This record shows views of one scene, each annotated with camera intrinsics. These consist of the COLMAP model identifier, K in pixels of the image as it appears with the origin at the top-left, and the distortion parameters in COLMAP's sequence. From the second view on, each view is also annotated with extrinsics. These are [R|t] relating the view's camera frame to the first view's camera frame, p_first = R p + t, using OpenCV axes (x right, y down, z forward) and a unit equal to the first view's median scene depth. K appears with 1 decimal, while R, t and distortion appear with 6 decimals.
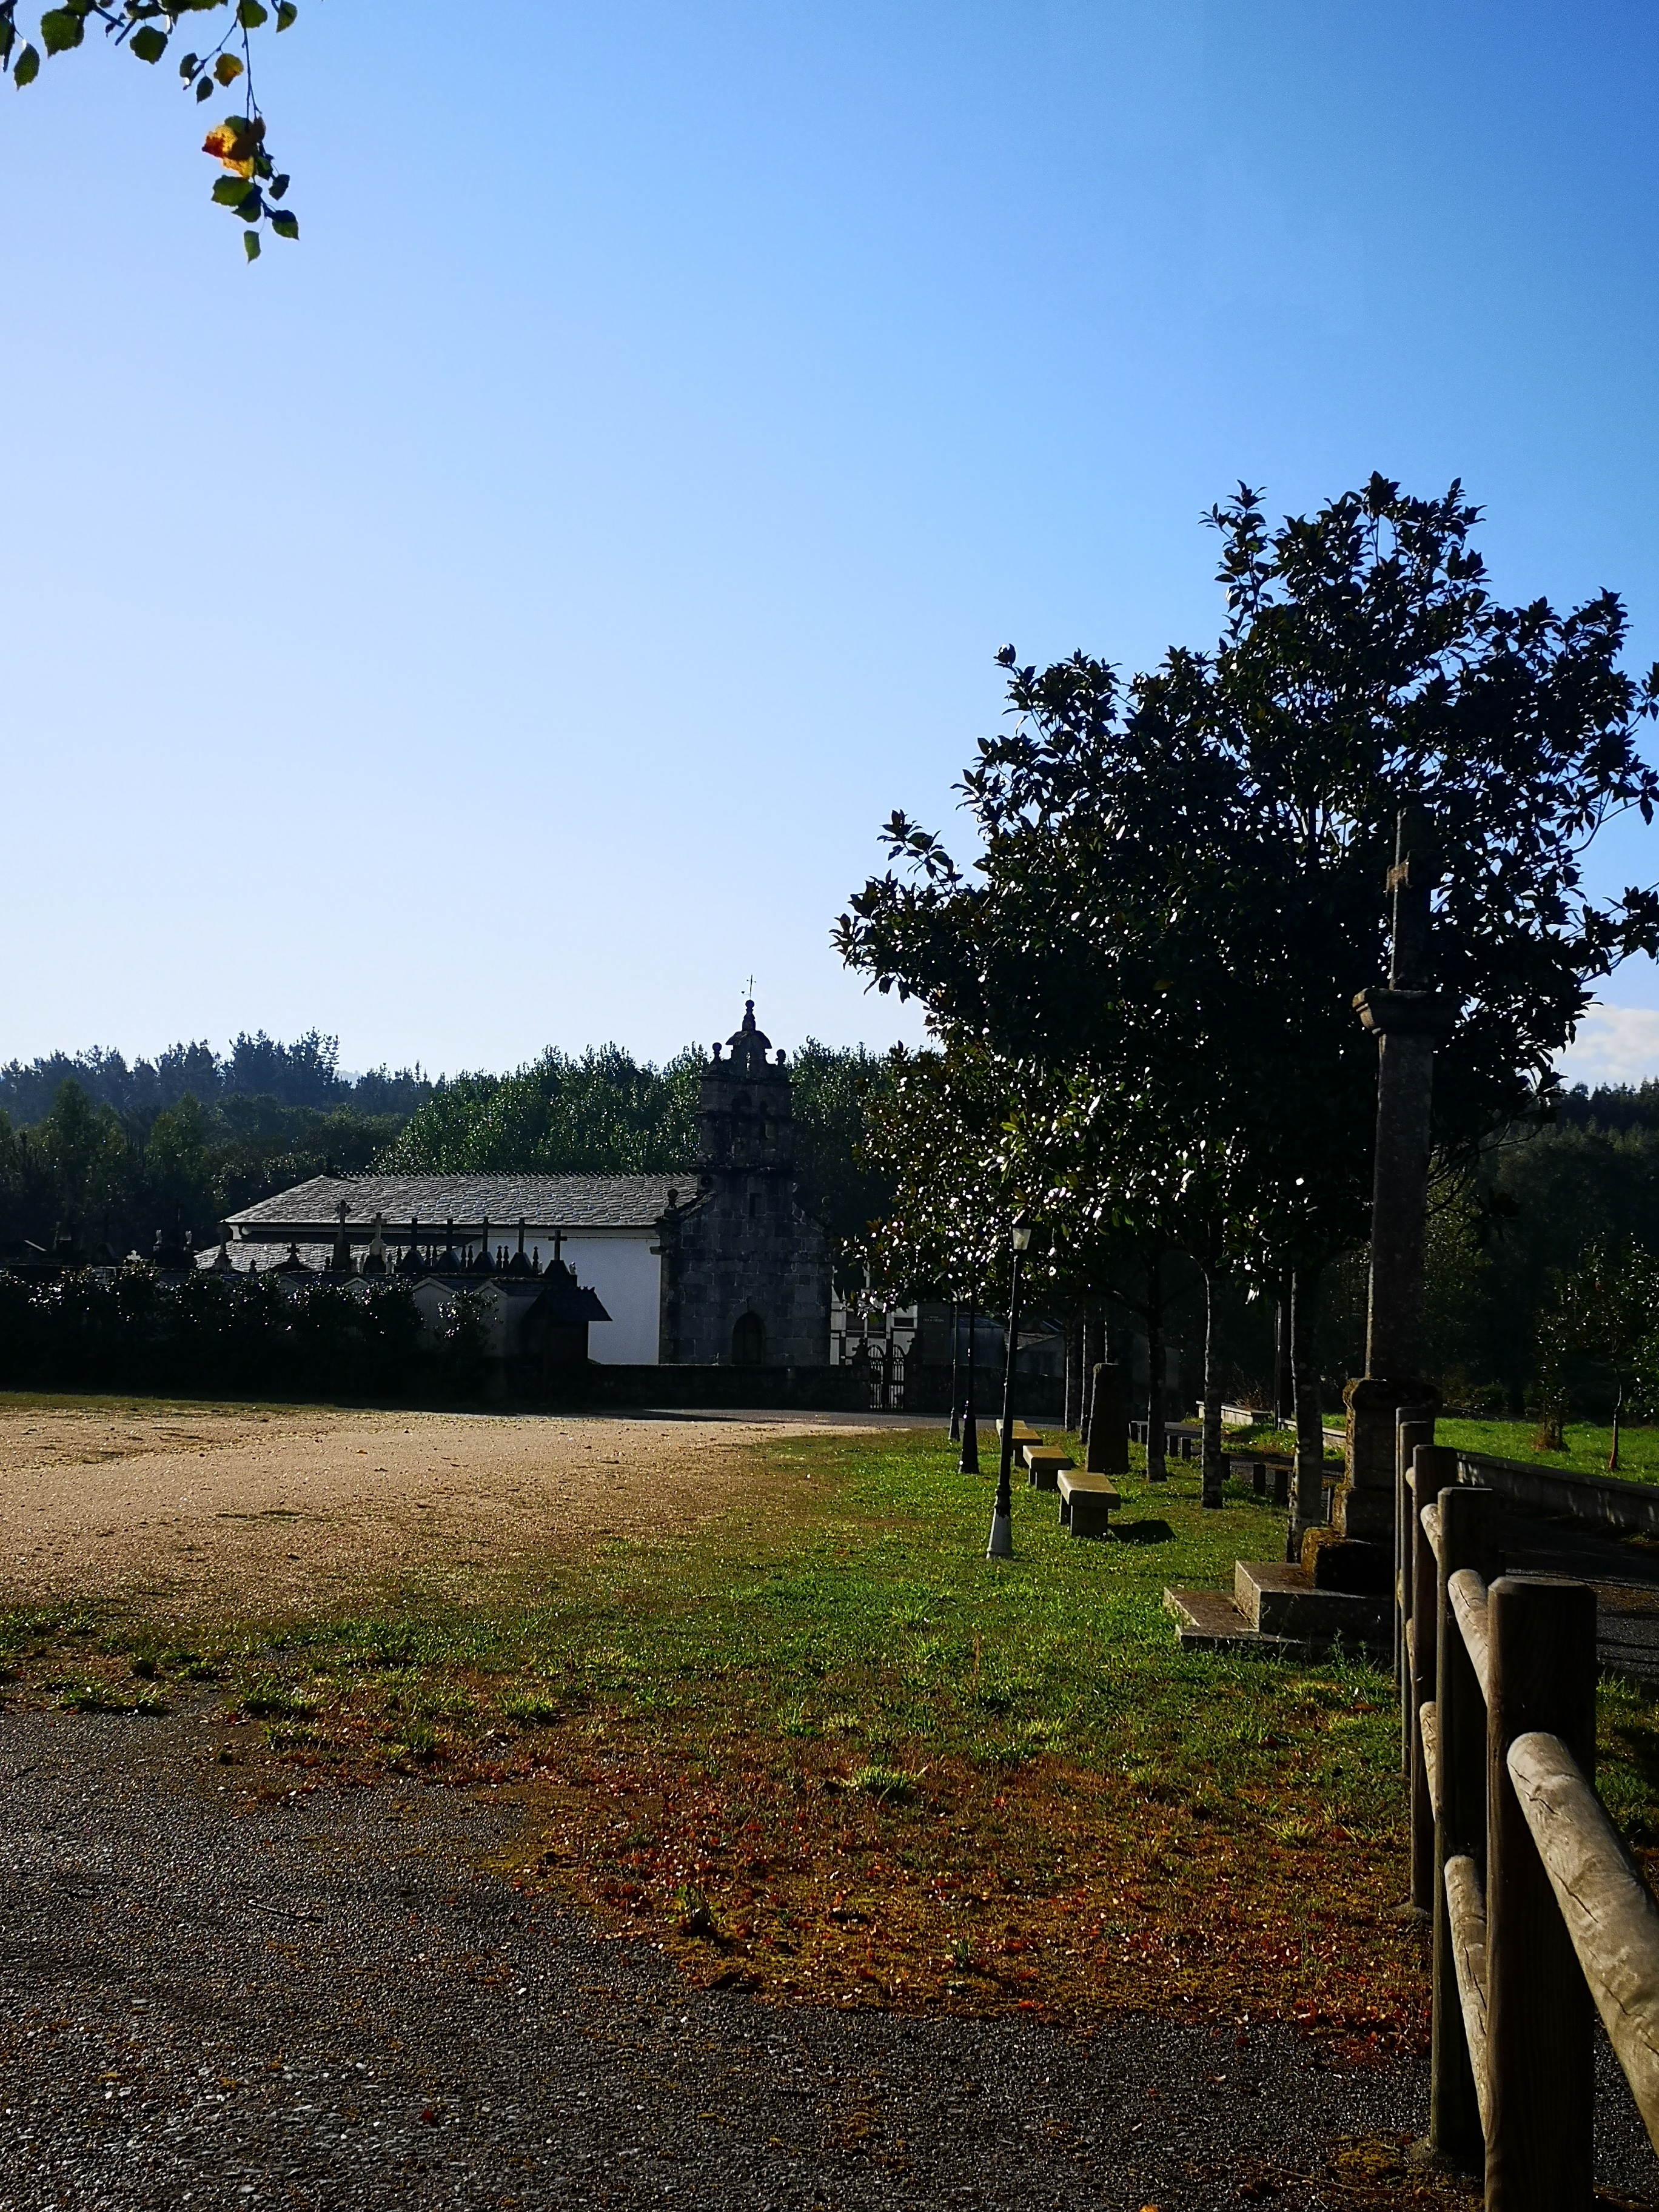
lens RADIAL K [[2718.5, 0, 829.5], [0, 2718.5, 1106.0], [0, 0, 1]] dist [-0.000462, -0.000456]
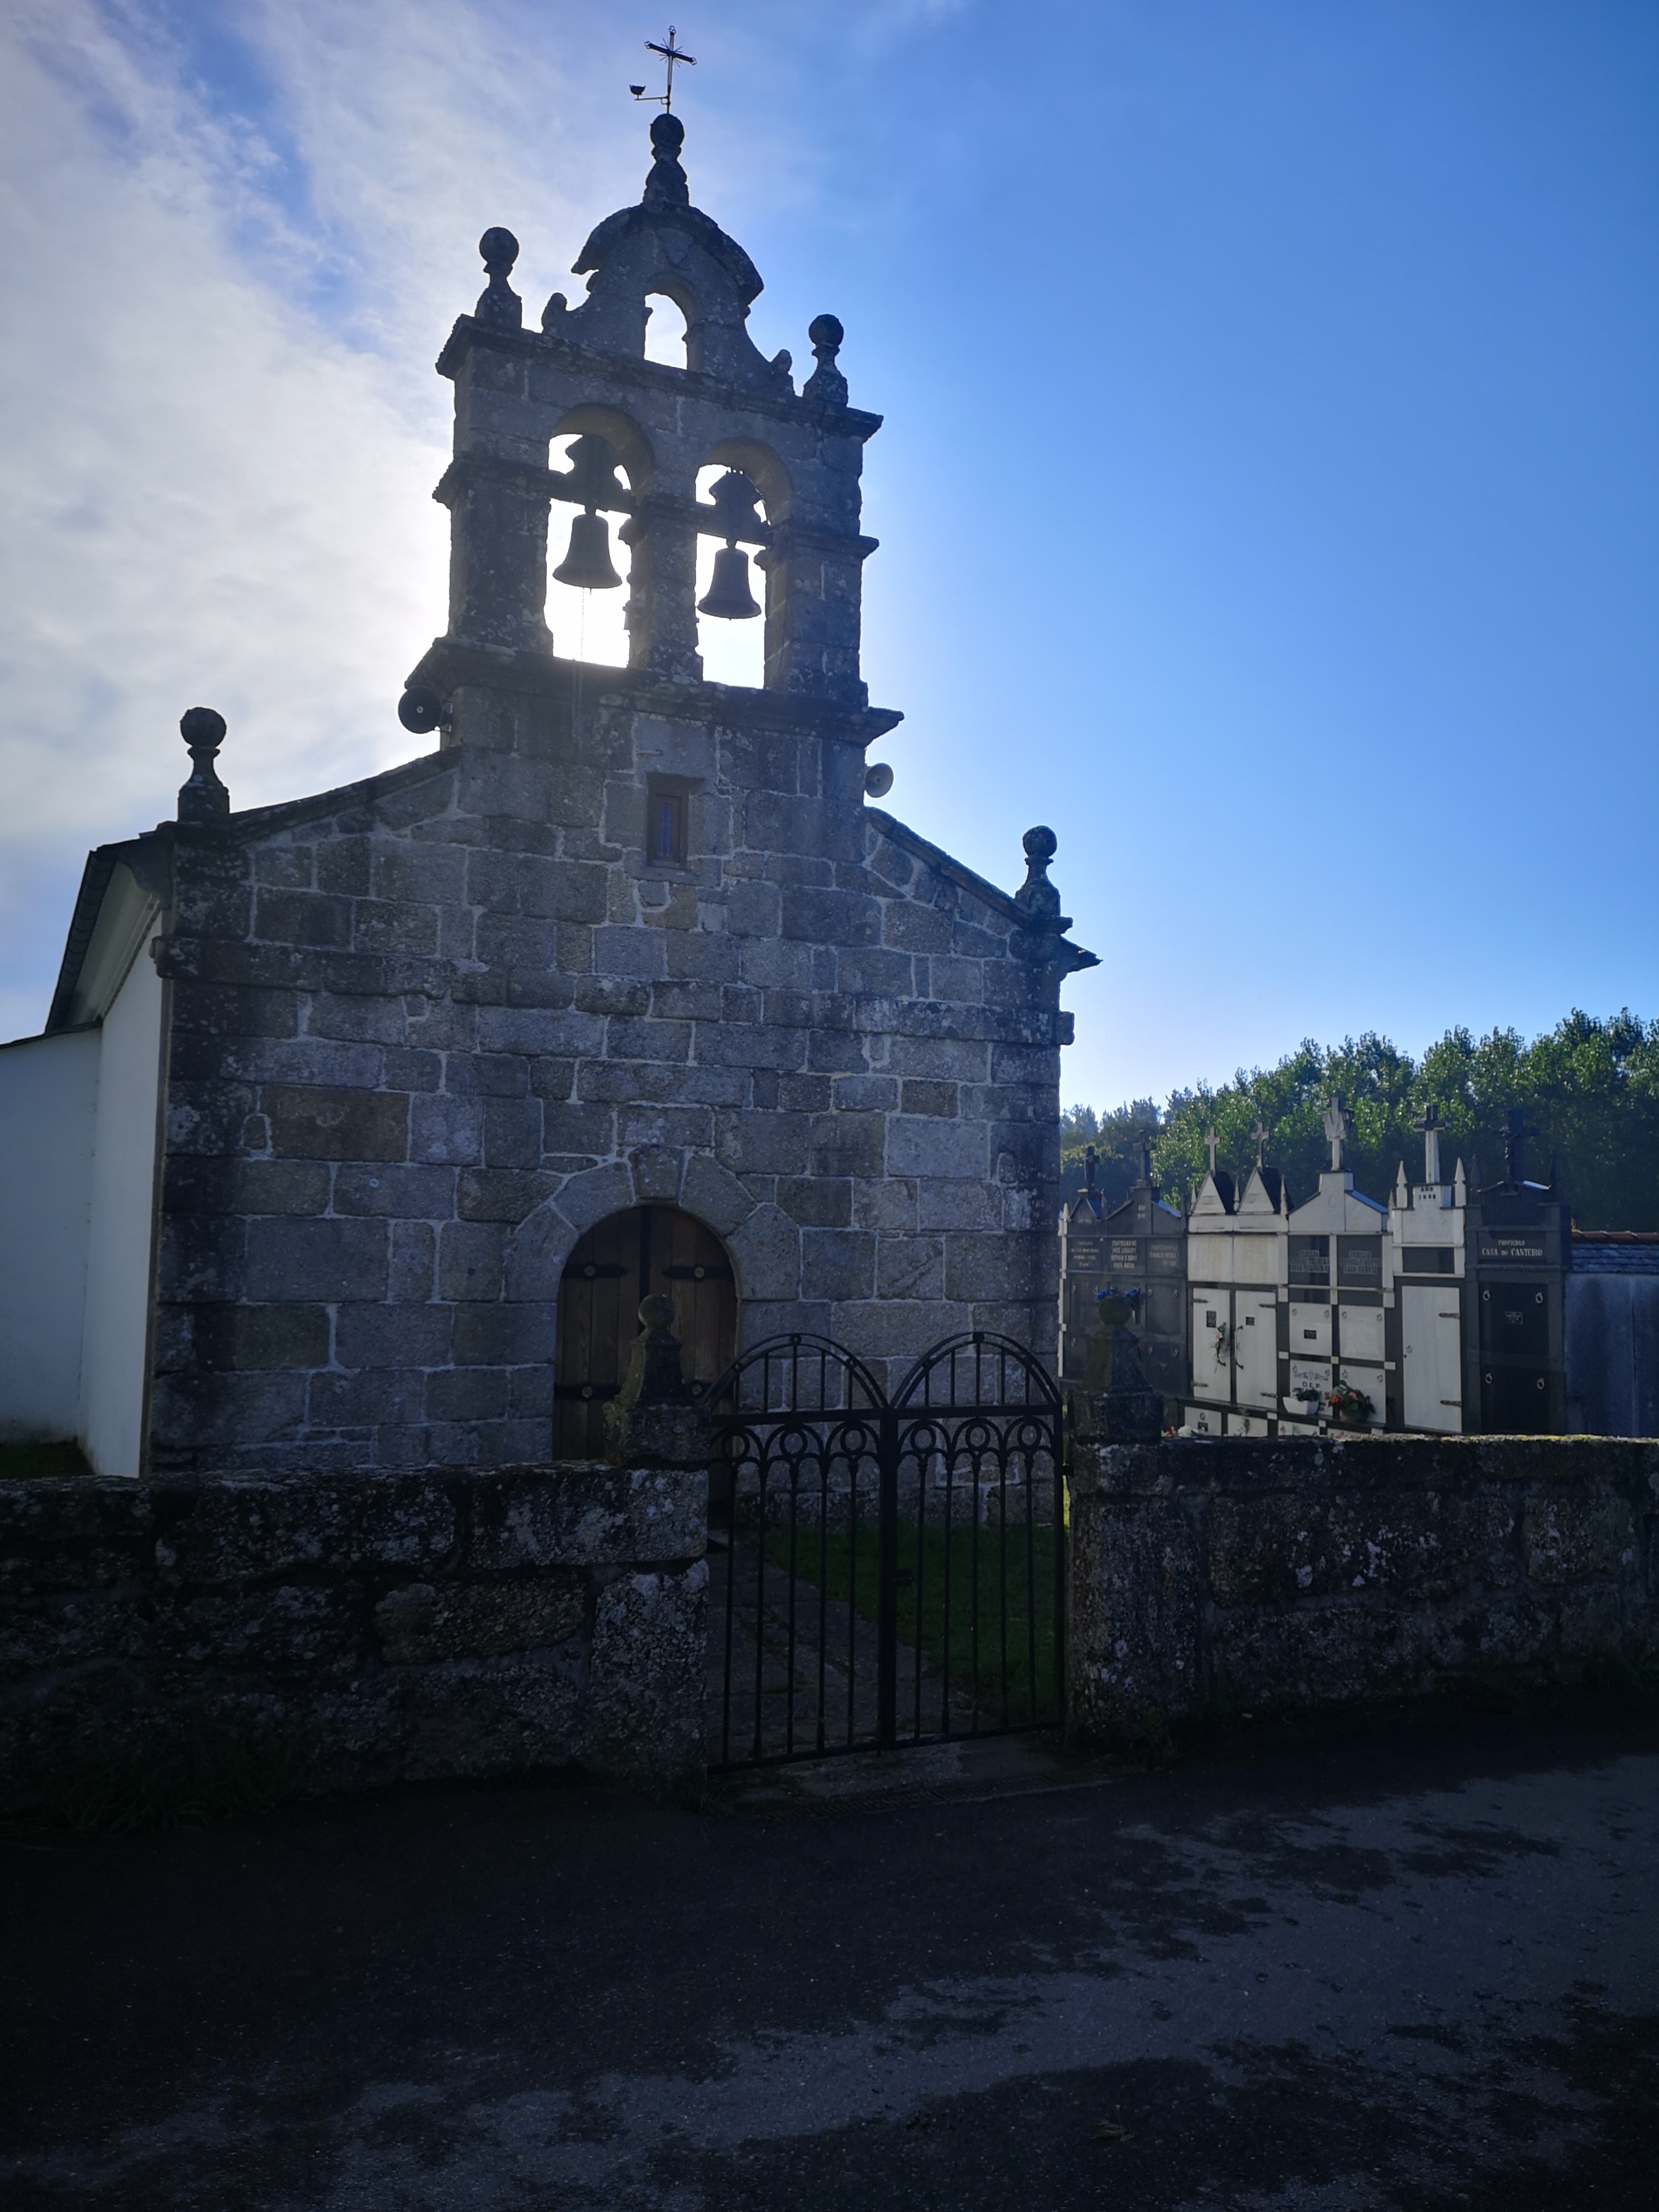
lens RADIAL K [[1709.1, 0, 829.5], [0, 1709.1, 1106.0], [0, 0, 1]] dist [0.077545, -0.088857]
pose [[0.899929, -0.047431, -0.433450, 0.060014], [0.033774, 0.998662, -0.039159, 0.071807], [0.434728, 0.020602, 0.900326, 0.835690]]
